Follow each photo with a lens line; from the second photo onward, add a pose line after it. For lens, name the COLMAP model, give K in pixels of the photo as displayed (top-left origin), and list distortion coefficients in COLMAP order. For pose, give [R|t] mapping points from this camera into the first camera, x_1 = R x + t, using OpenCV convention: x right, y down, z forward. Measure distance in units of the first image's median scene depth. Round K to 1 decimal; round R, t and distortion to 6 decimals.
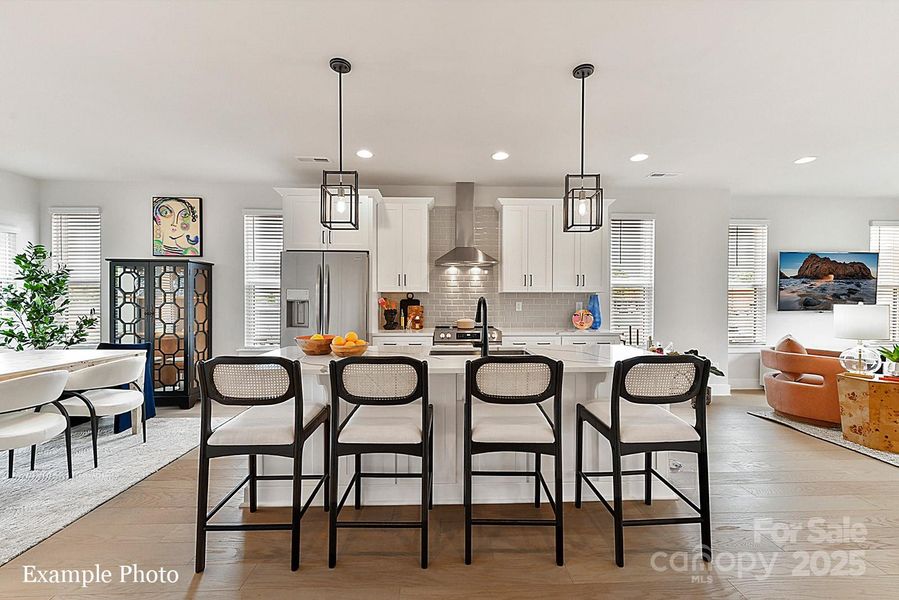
lens RADIAL K [[352.0, 0, 465.4], [0, 352.0, 305.3], [0, 0, 1]] dist [-0.007164, -0.000127]
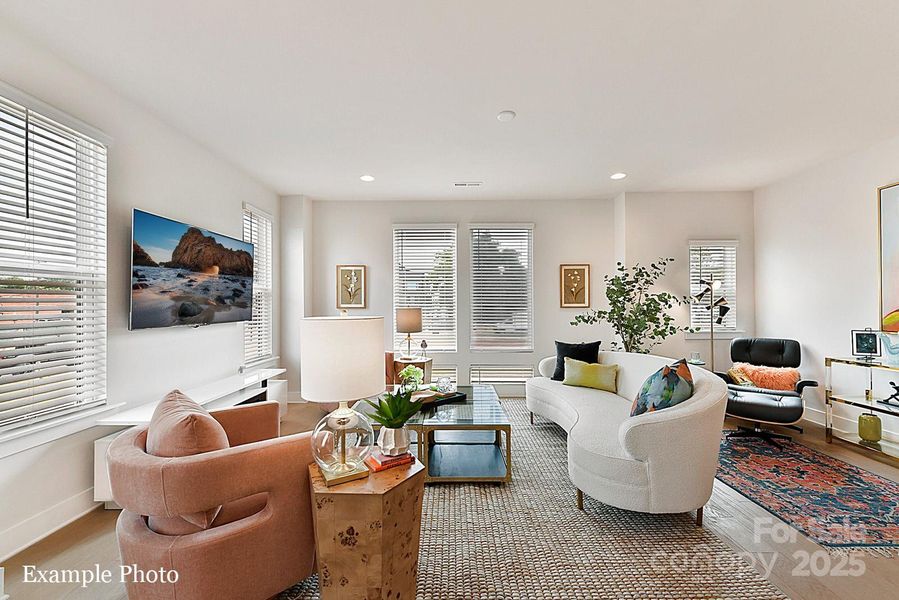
lens RADIAL K [[352.0, 0, 443.4], [0, 352.0, 294.0], [0, 0, 1]] dist [-0.007164, -0.000127]
pose [[0.064222, 0.020631, 0.997722, 0.462616], [0.011273, 0.999707, -0.021398, -0.019697], [-0.997872, 0.012621, 0.063970, 0.580553]]
